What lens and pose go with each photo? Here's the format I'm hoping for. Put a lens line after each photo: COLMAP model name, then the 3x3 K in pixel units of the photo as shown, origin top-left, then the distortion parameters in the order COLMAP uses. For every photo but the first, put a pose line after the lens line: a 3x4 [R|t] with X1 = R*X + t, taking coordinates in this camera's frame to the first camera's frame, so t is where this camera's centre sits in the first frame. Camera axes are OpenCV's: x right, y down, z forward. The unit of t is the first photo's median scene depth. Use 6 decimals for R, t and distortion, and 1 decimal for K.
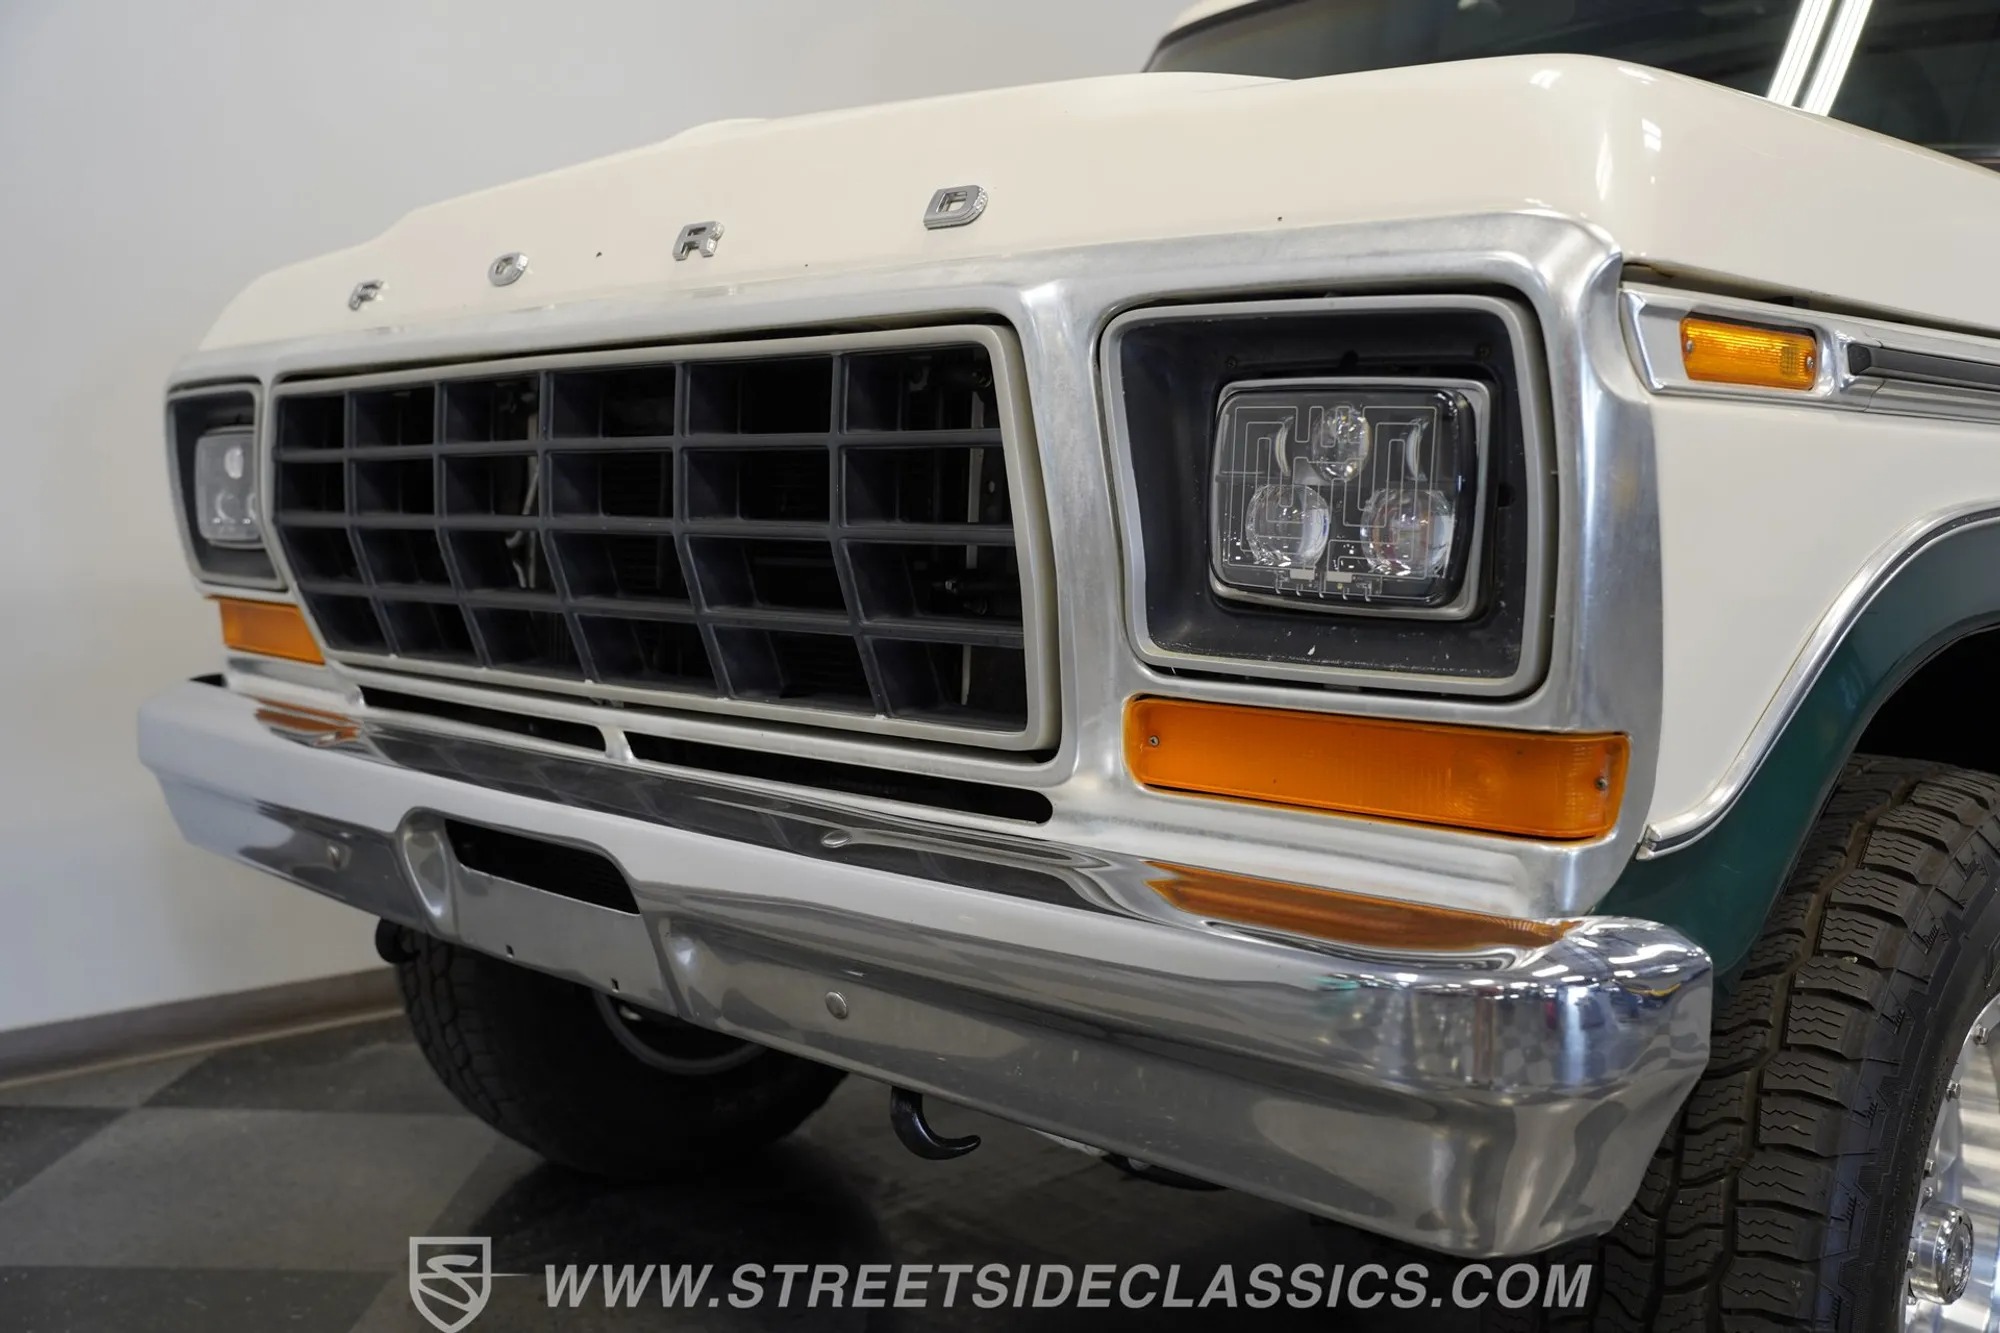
lens RADIAL K [[1796.4, 0, 1000.0], [0, 1796.4, 666.5], [0, 0, 1]] dist [-0.015330, 0.053249]
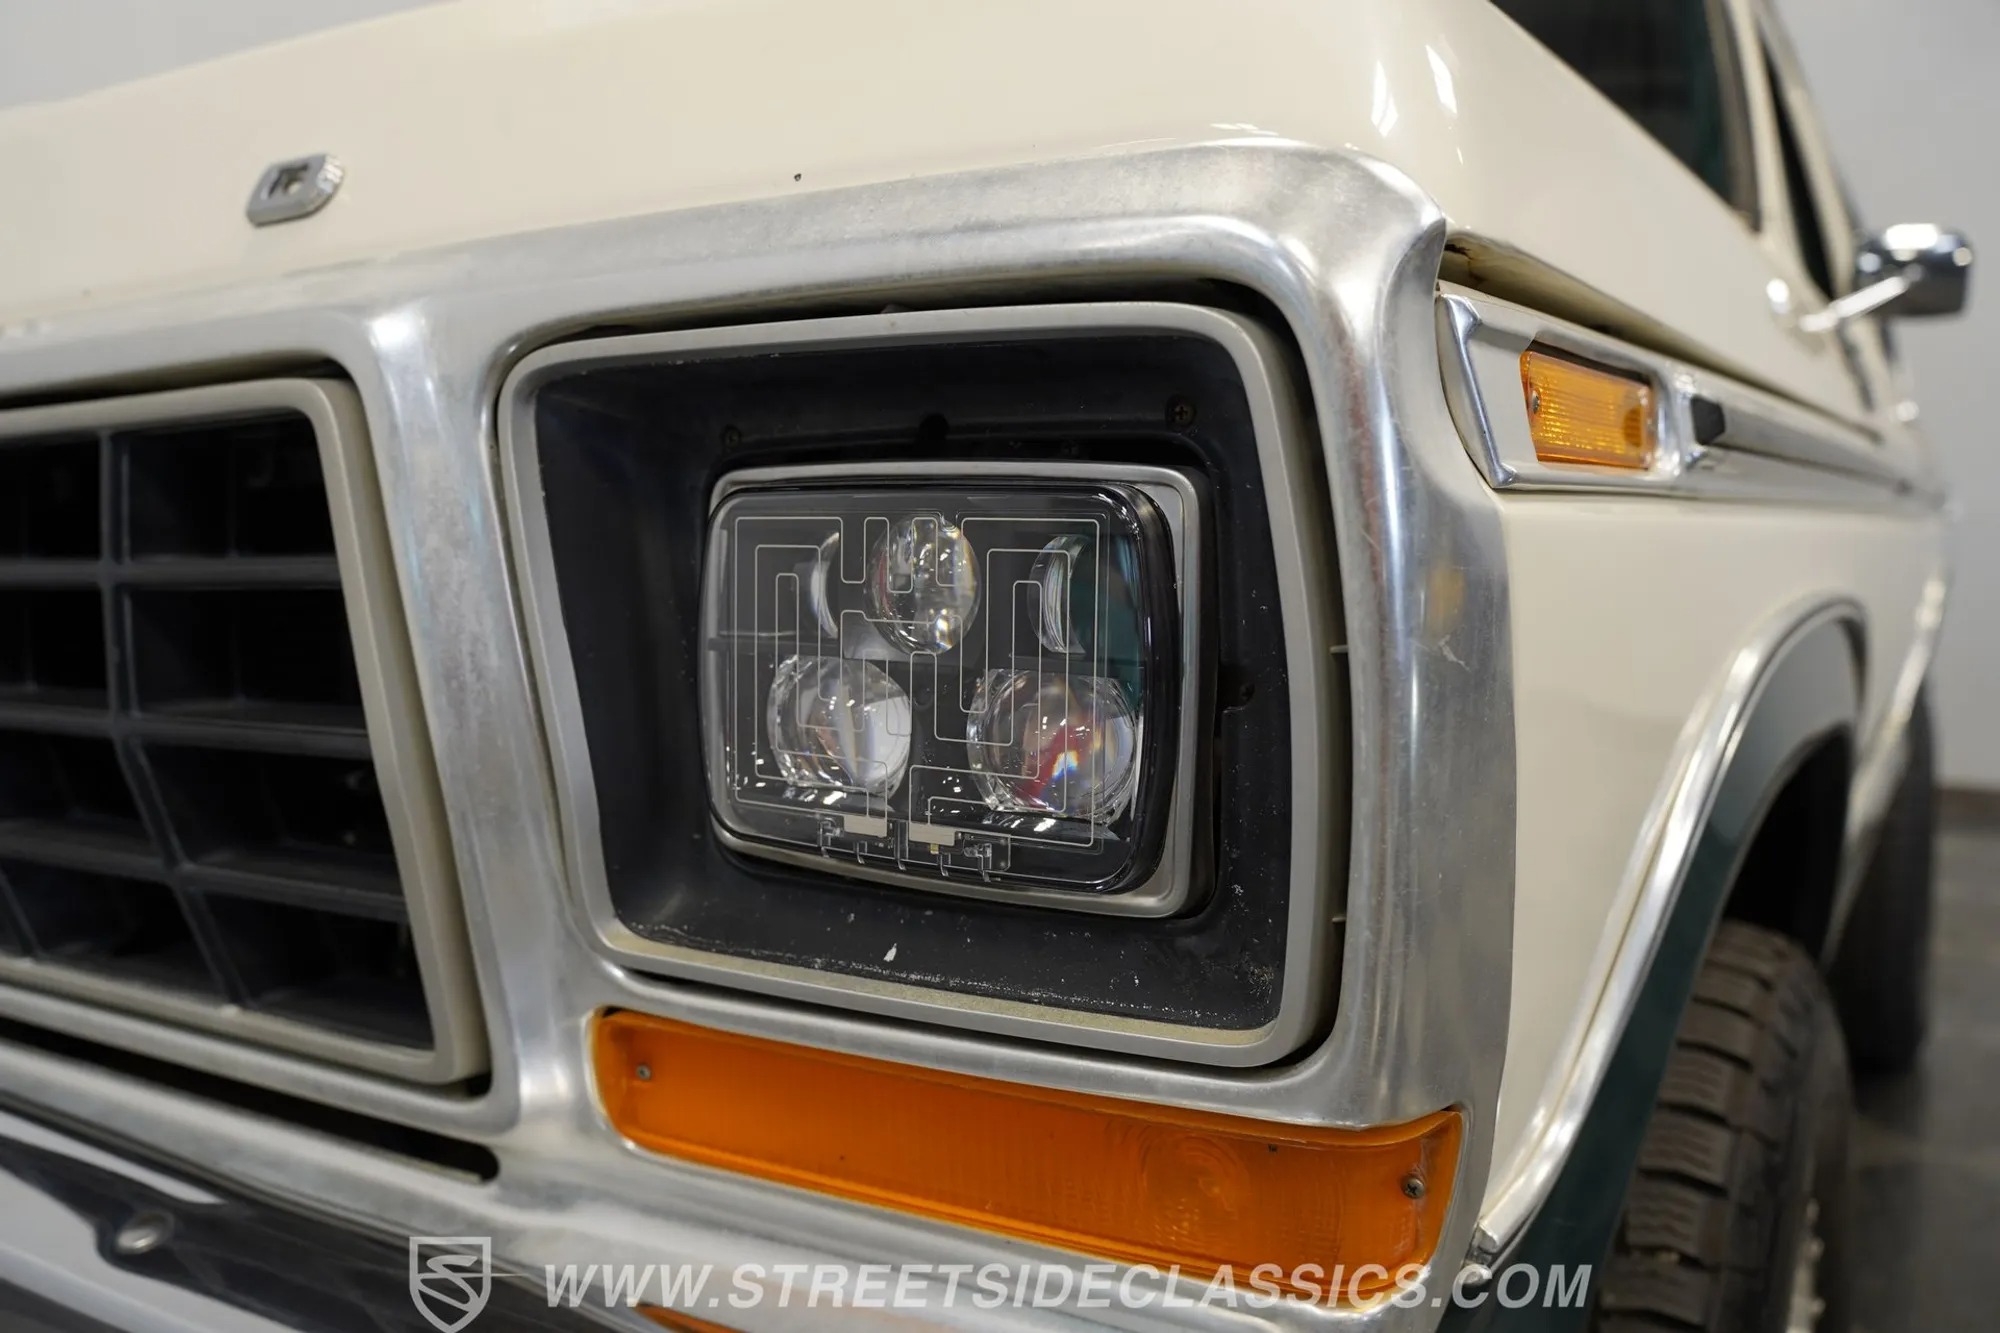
lens RADIAL K [[1646.6, 0, 1003.0], [0, 1646.6, 657.3], [0, 0, 1]] dist [-0.044385, 0.017334]
pose [[0.976225, -0.040554, 0.212932, 0.102516], [0.047047, 0.998567, -0.025511, -0.085043], [-0.211593, 0.034922, 0.976734, 0.491326]]
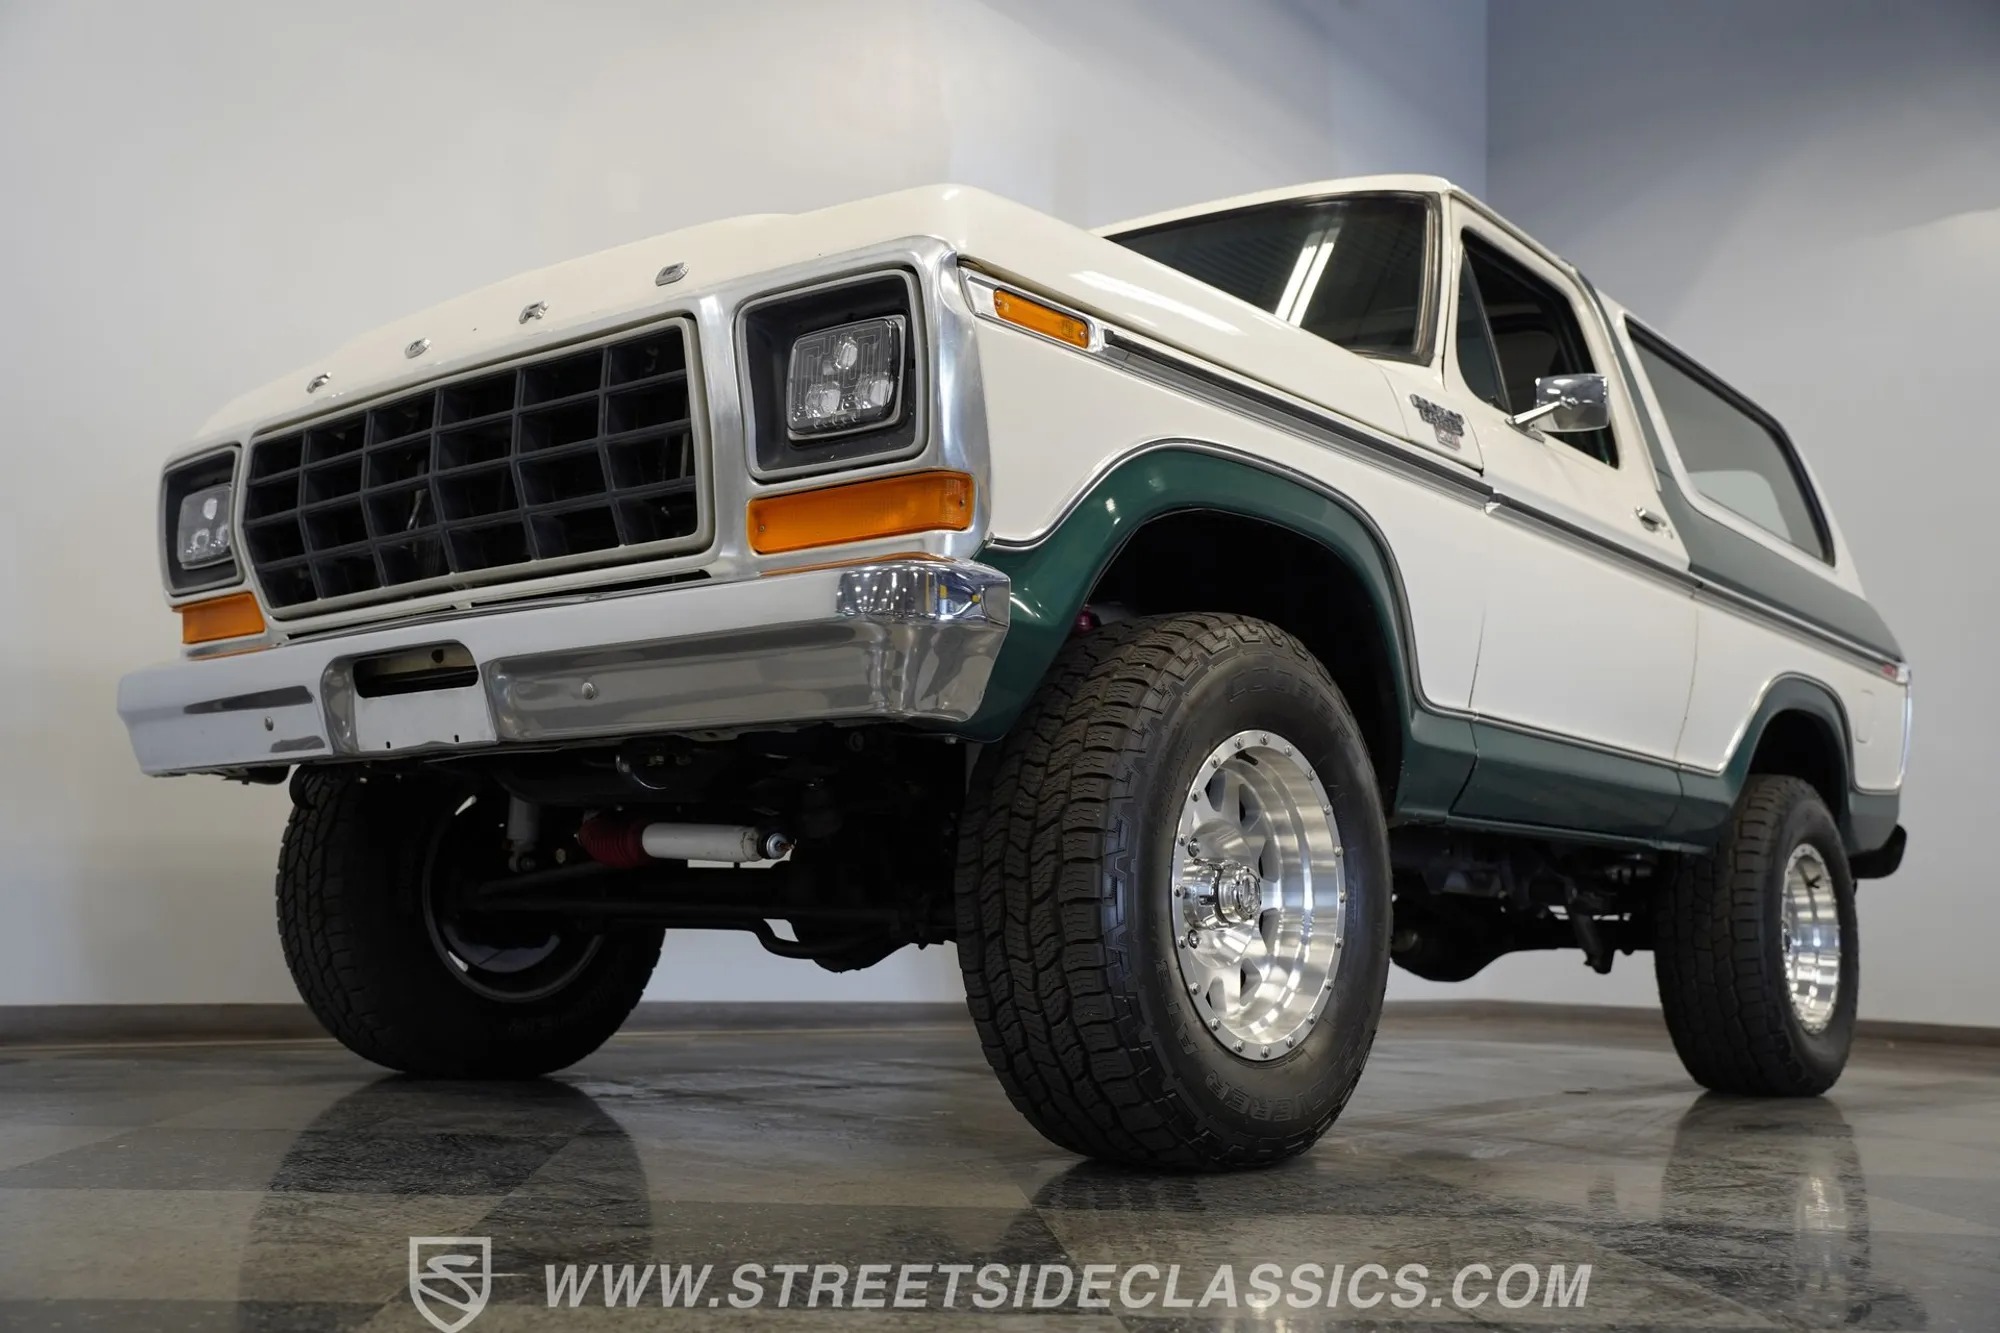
lens RADIAL K [[1796.4, 0, 1000.0], [0, 1796.4, 666.5], [0, 0, 1]] dist [-0.015330, 0.053249]
pose [[0.996193, 0.021386, 0.084511, 0.195170], [-0.001929, 0.974611, -0.223895, 0.661683], [-0.087153, 0.222879, 0.970942, -0.899905]]
